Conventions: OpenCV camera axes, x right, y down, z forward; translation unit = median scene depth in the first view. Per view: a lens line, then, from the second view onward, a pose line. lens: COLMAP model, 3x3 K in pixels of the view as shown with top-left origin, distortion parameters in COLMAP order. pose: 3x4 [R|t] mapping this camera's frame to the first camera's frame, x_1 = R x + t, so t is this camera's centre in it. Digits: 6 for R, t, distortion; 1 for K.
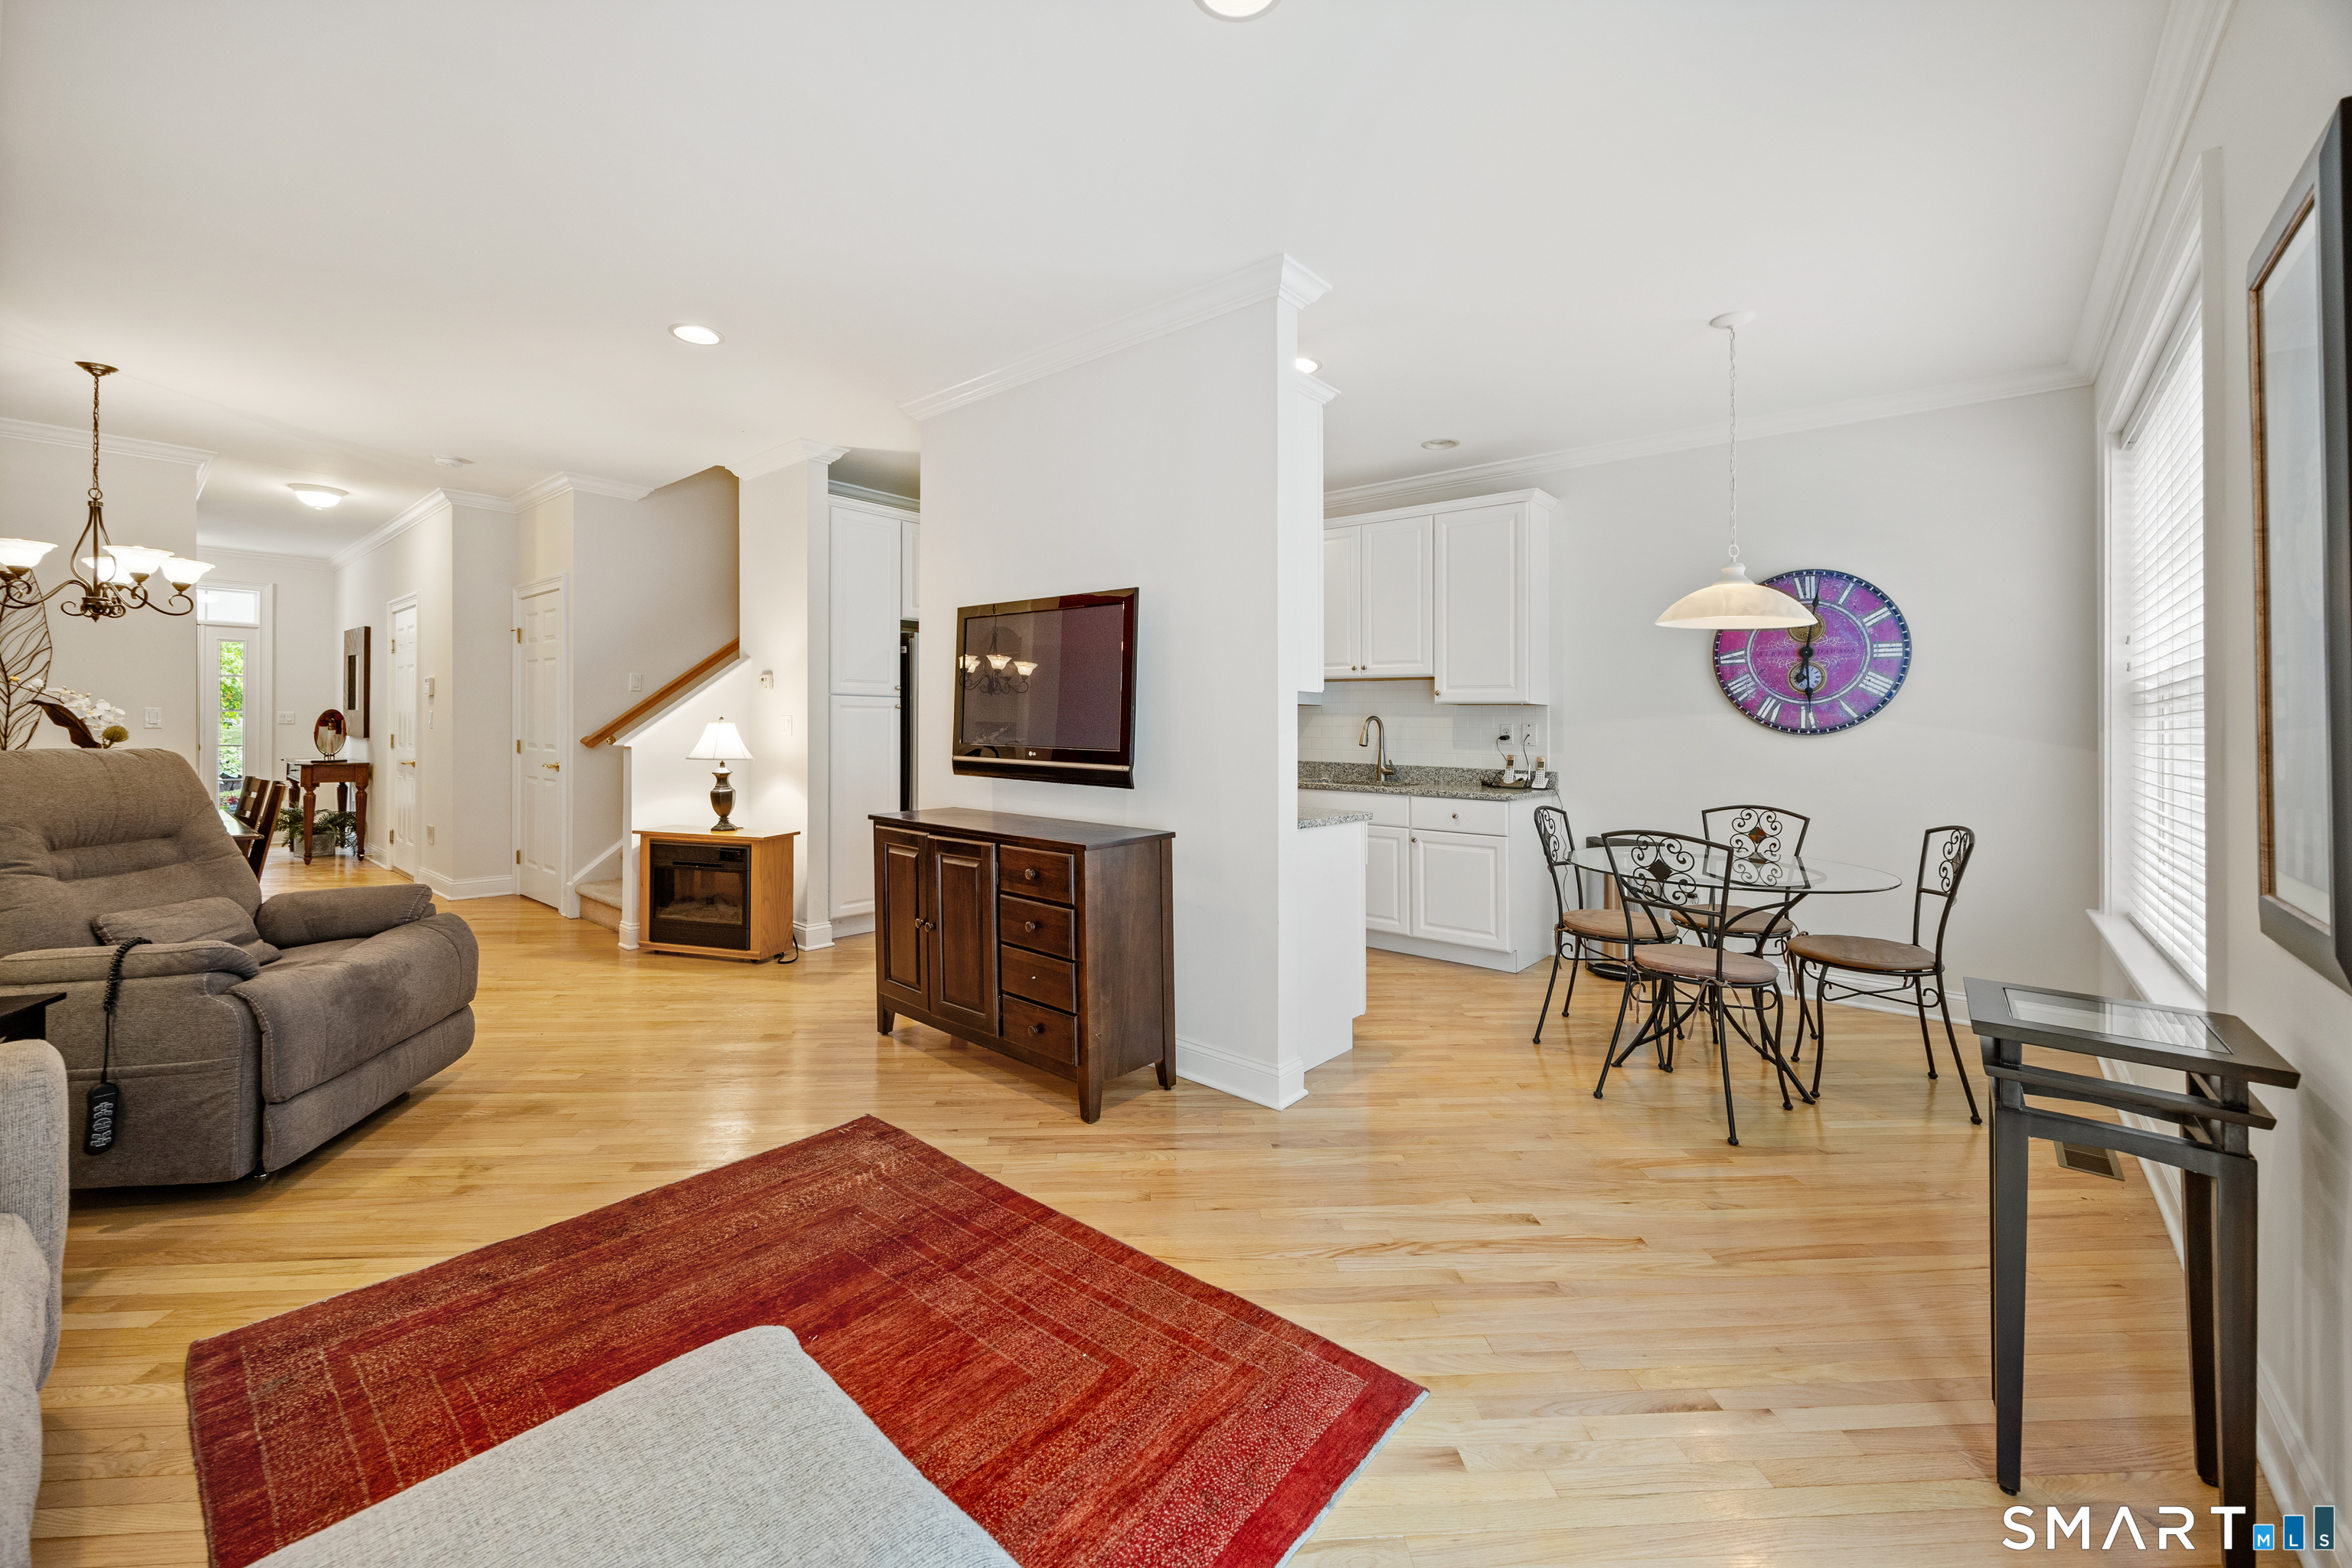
lens RADIAL K [[937.2, 0, 1176.2], [0, 937.2, 693.3], [0, 0, 1]] dist [-0.003231, -0.000300]
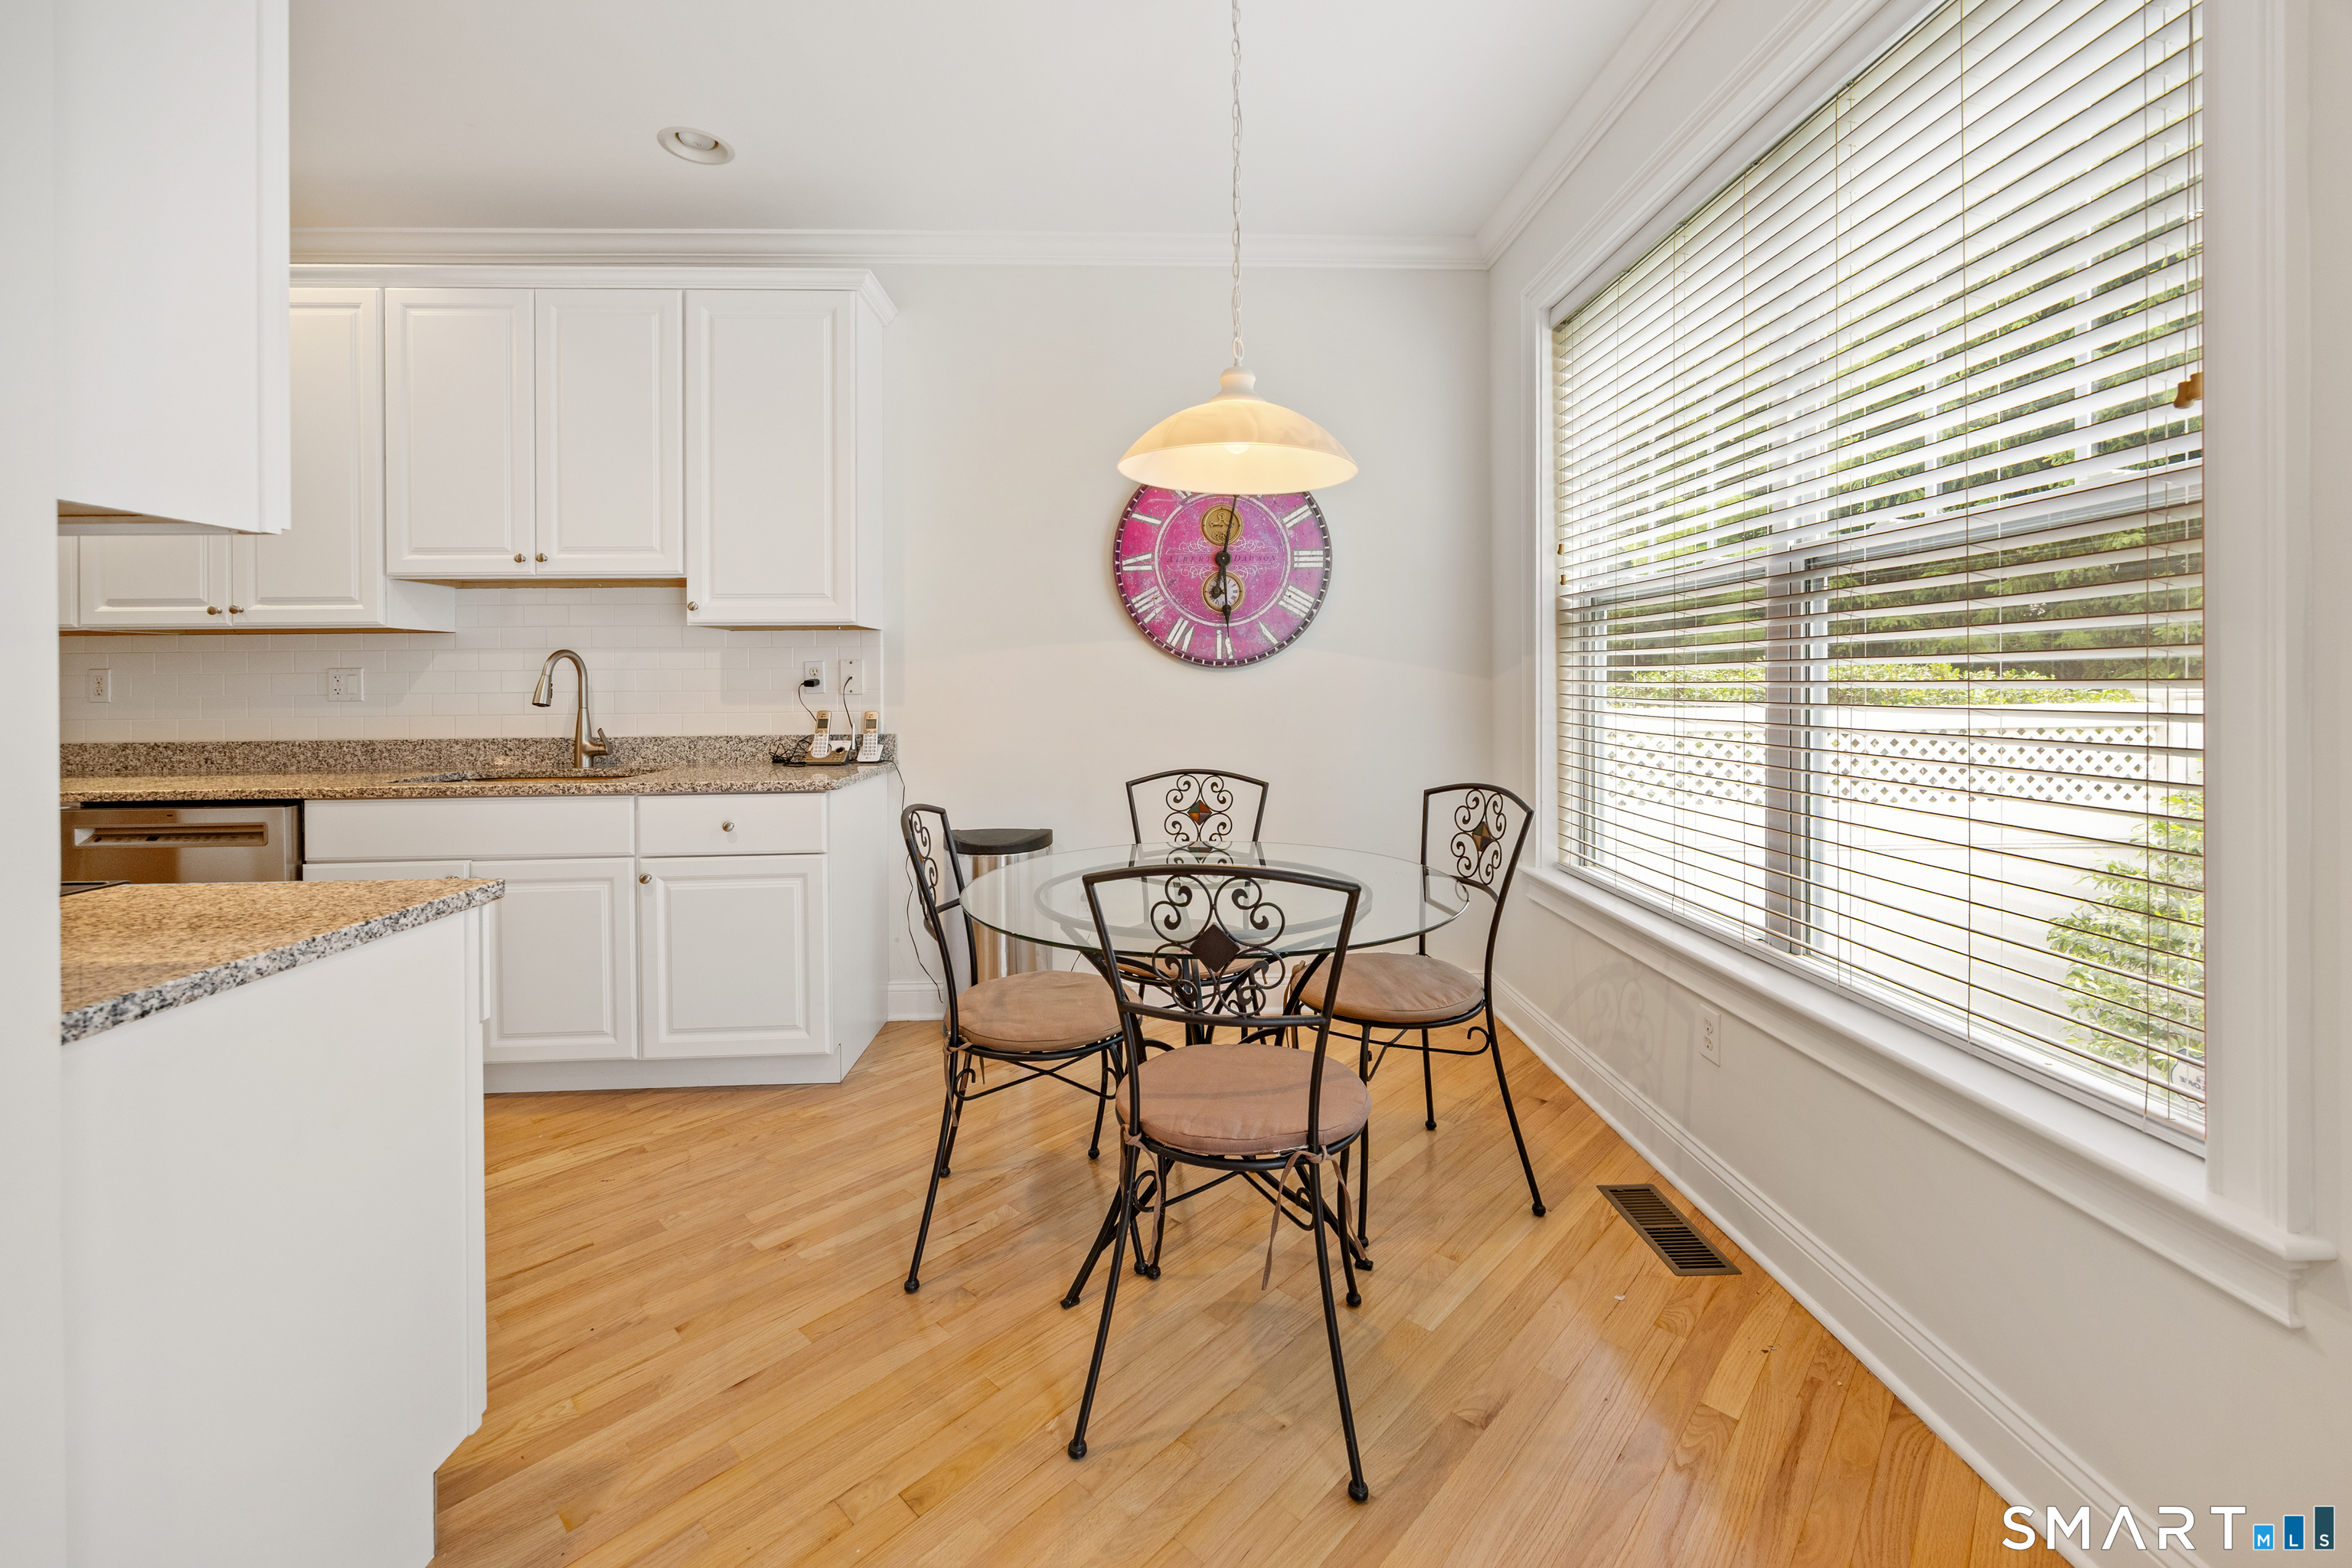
lens RADIAL K [[949.7, 0, 1190.0], [0, 949.7, 665.5], [0, 0, 1]] dist [0.001470, 0.000275]
pose [[0.729290, -0.010214, 0.684128, 0.132181], [-0.004424, 0.999797, 0.019643, 0.028358], [-0.684190, -0.017352, 0.729097, 0.471181]]
